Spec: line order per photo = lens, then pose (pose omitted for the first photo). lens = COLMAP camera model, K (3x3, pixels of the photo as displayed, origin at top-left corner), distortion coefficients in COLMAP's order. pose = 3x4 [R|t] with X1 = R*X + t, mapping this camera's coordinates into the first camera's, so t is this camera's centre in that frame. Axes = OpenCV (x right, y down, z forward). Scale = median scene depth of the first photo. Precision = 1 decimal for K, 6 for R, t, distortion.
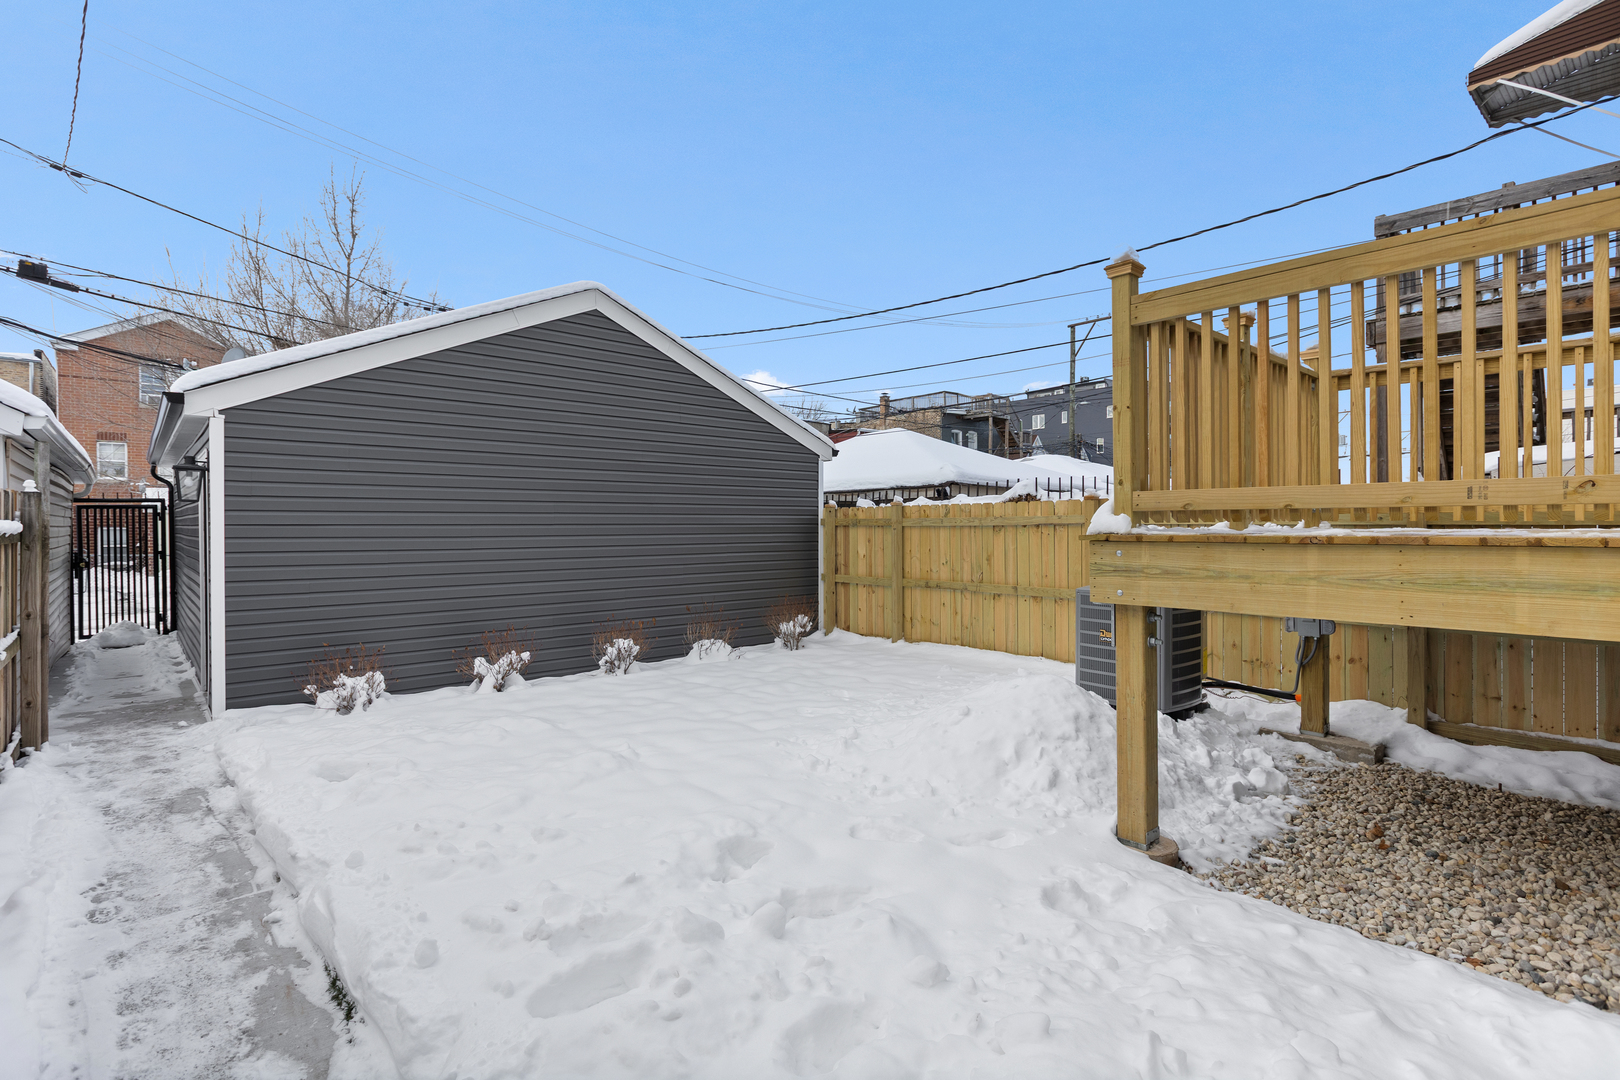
lens RADIAL K [[785.3, 0, 810.3], [0, 785.3, 532.3], [0, 0, 1]] dist [-0.008933, 0.000283]
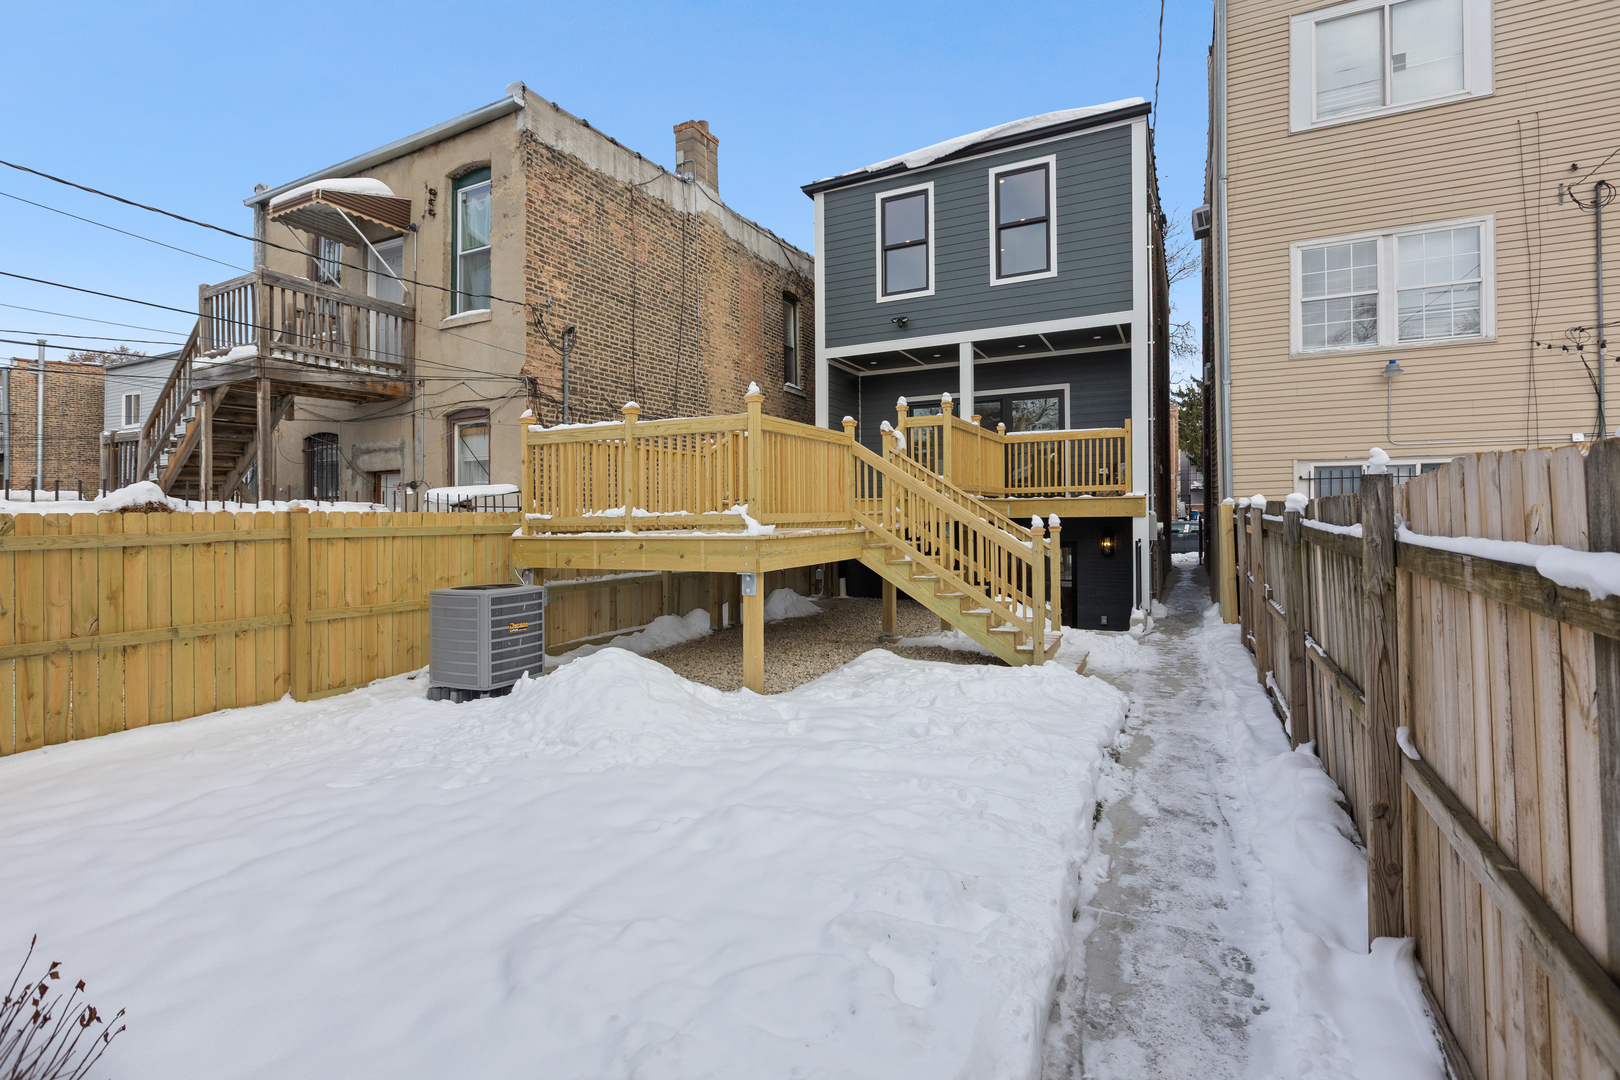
lens RADIAL K [[785.3, 0, 800.8], [0, 785.3, 502.5], [0, 0, 1]] dist [-0.008933, 0.000283]
pose [[-0.385530, 0.027699, 0.922279, -1.490865], [0.027419, 0.999452, -0.018555, -0.043193], [-0.922288, 0.018134, -0.386078, 1.724136]]
